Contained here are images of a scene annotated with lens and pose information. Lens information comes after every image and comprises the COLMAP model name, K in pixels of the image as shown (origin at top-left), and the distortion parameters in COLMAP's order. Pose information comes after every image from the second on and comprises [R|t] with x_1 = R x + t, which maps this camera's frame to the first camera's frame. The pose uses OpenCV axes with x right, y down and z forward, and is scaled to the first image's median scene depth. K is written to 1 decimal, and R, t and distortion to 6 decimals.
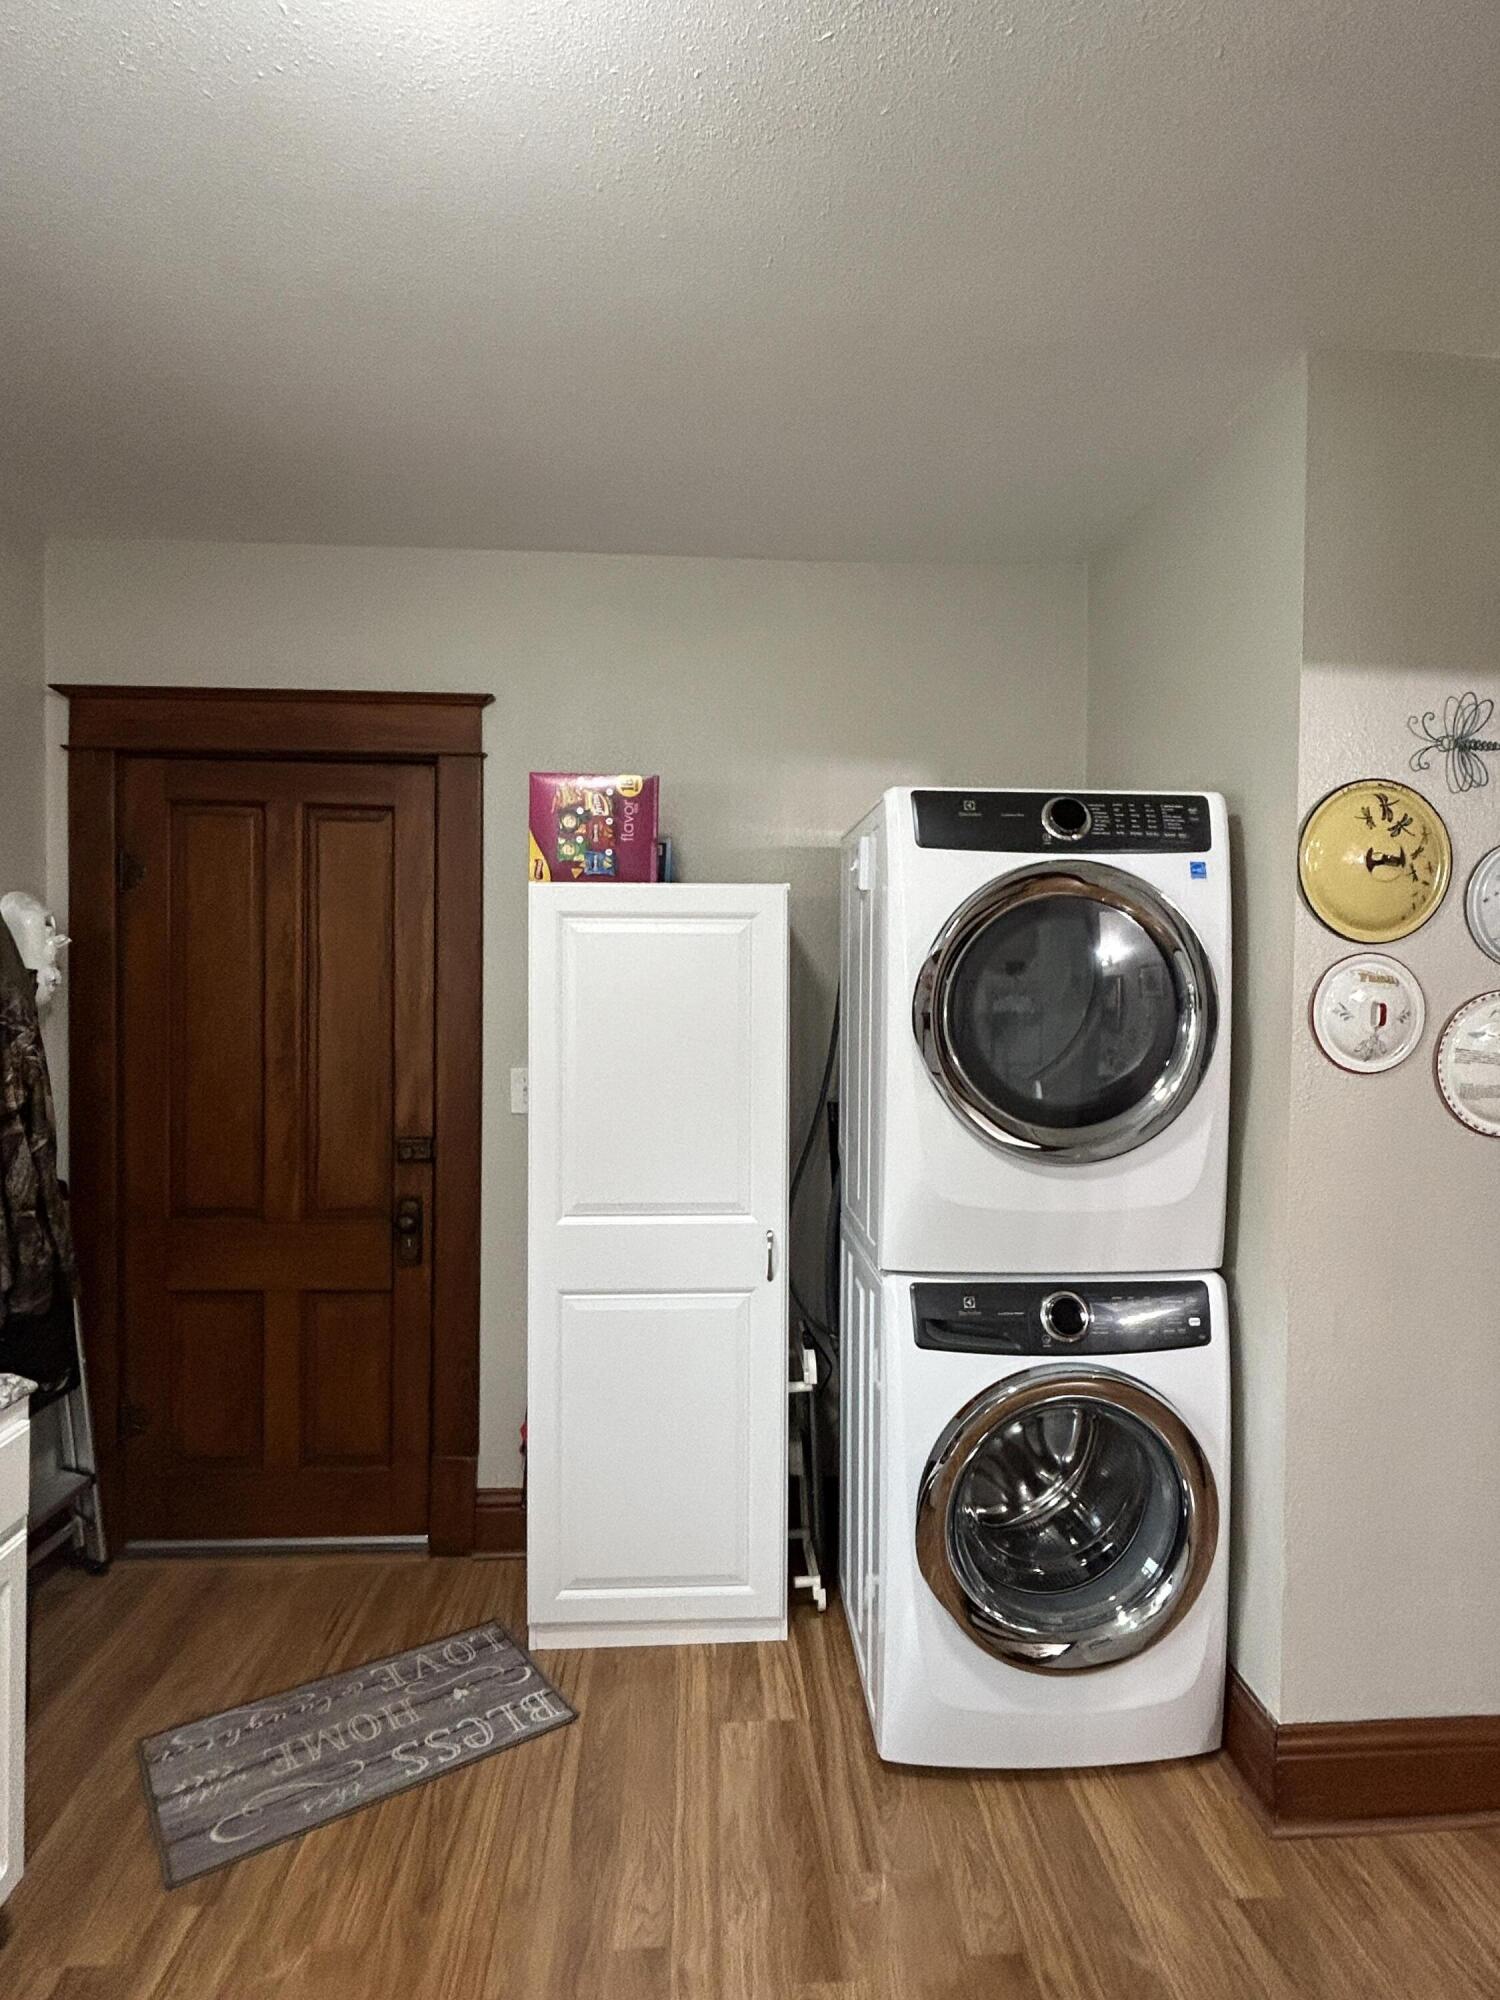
lens RADIAL K [[1091.0, 0, 755.6], [0, 1091.0, 994.5], [0, 0, 1]] dist [-0.006986, 0.002416]
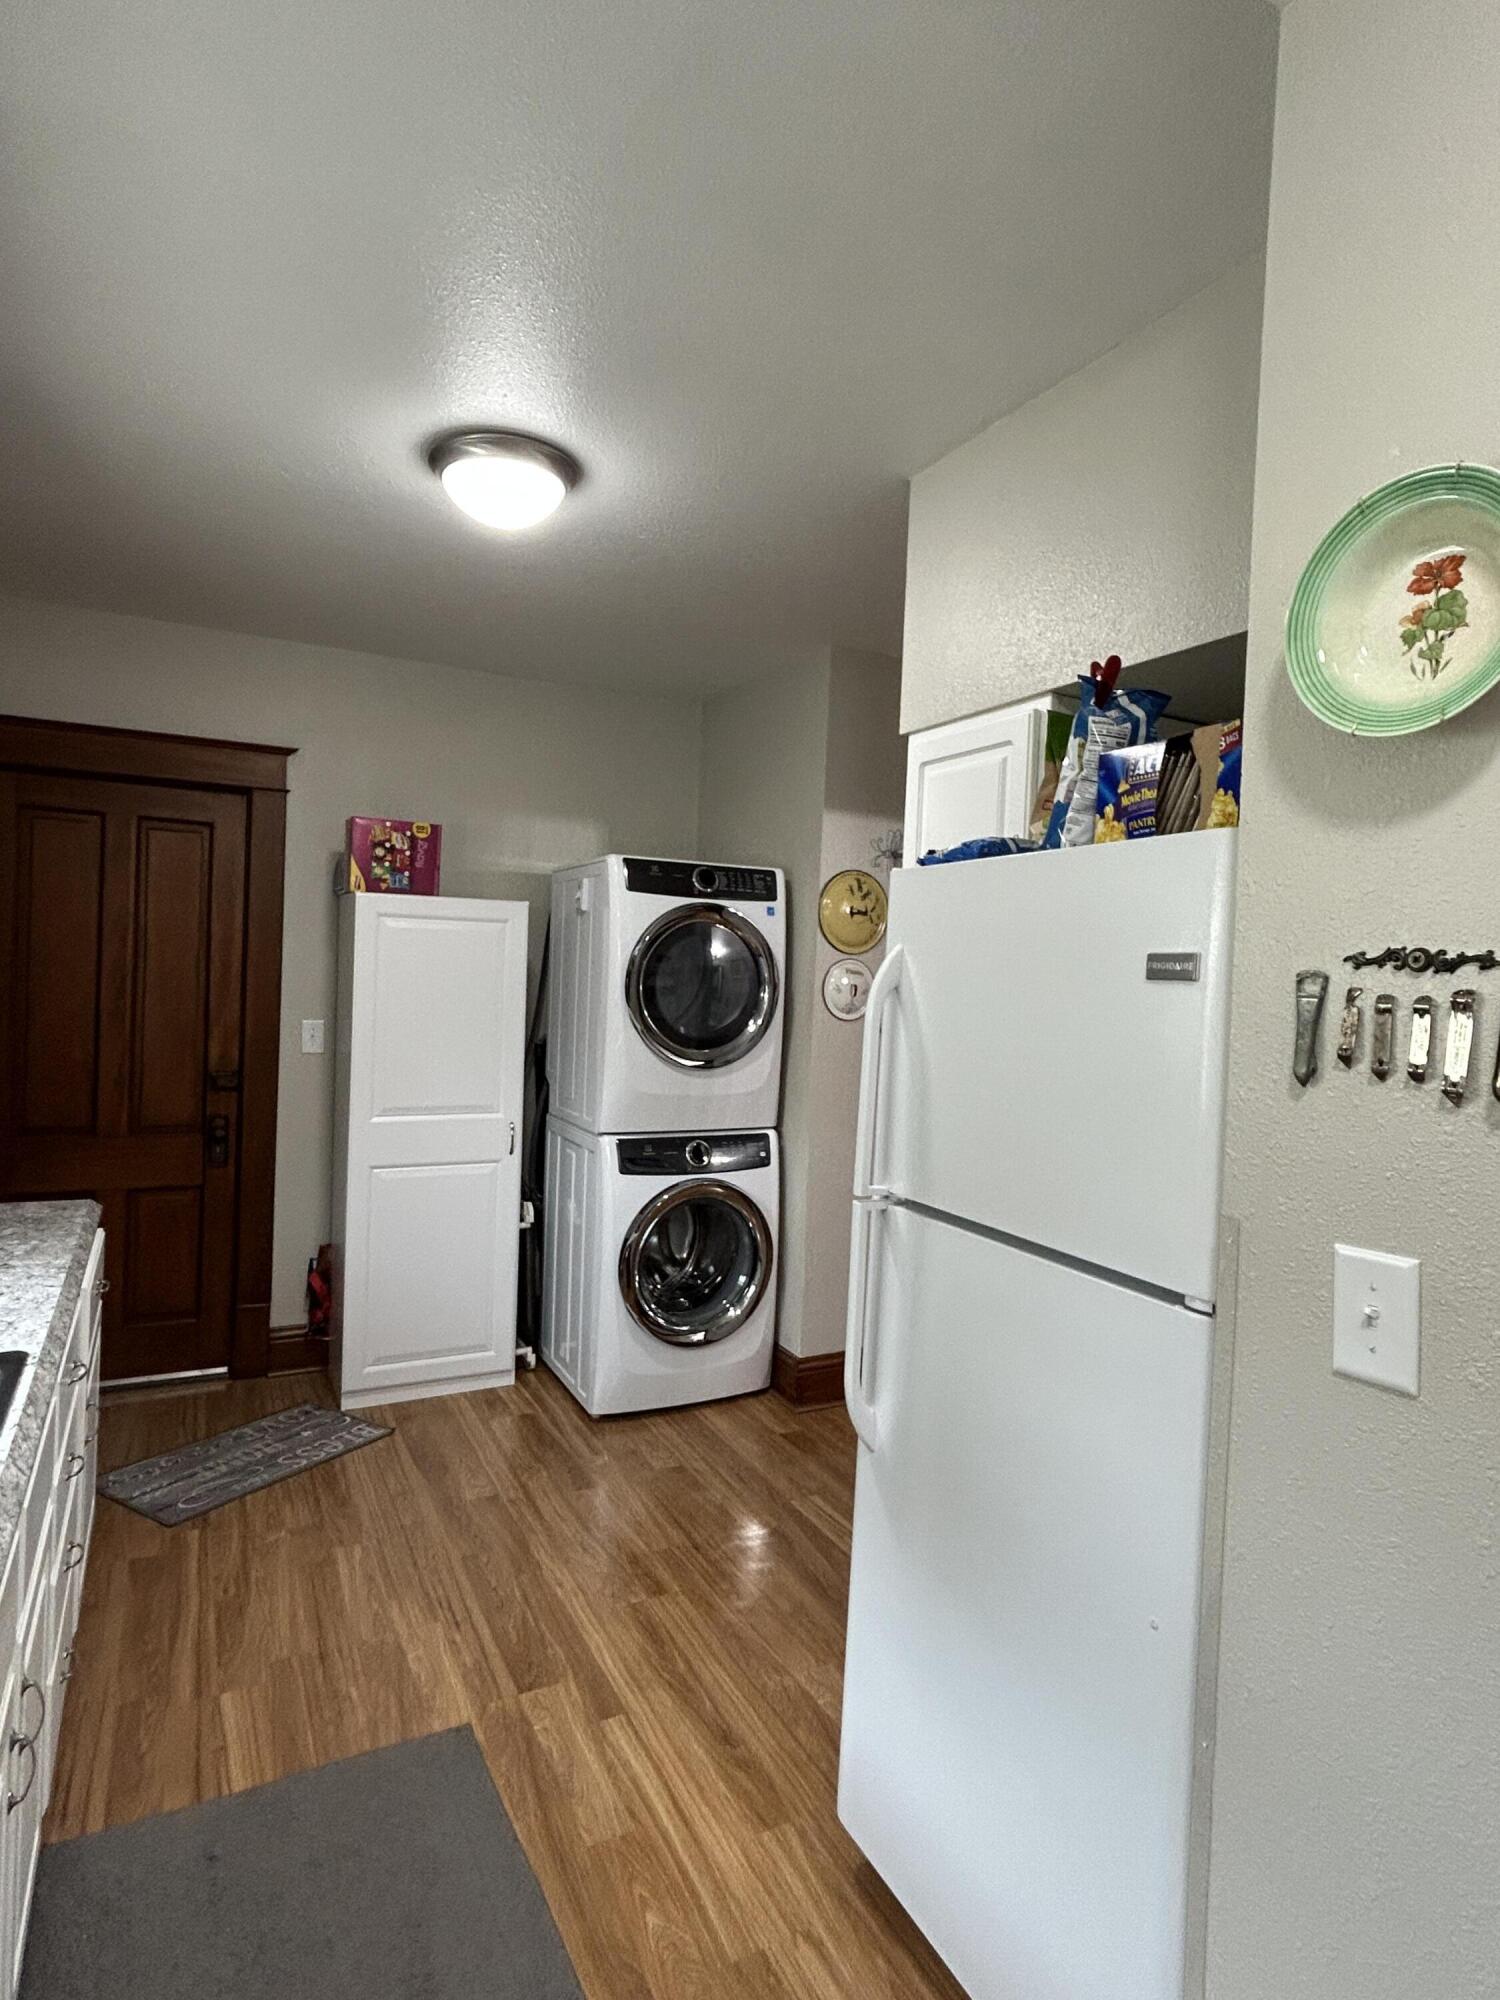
lens RADIAL K [[1091.0, 0, 744.2], [0, 1091.0, 987.9], [0, 0, 1]] dist [-0.006986, 0.002416]
pose [[0.915163, 0.022352, 0.402465, -0.352859], [-0.024776, 0.999693, 0.000818, 0.015005], [-0.402323, -0.010720, 0.915435, -0.635355]]
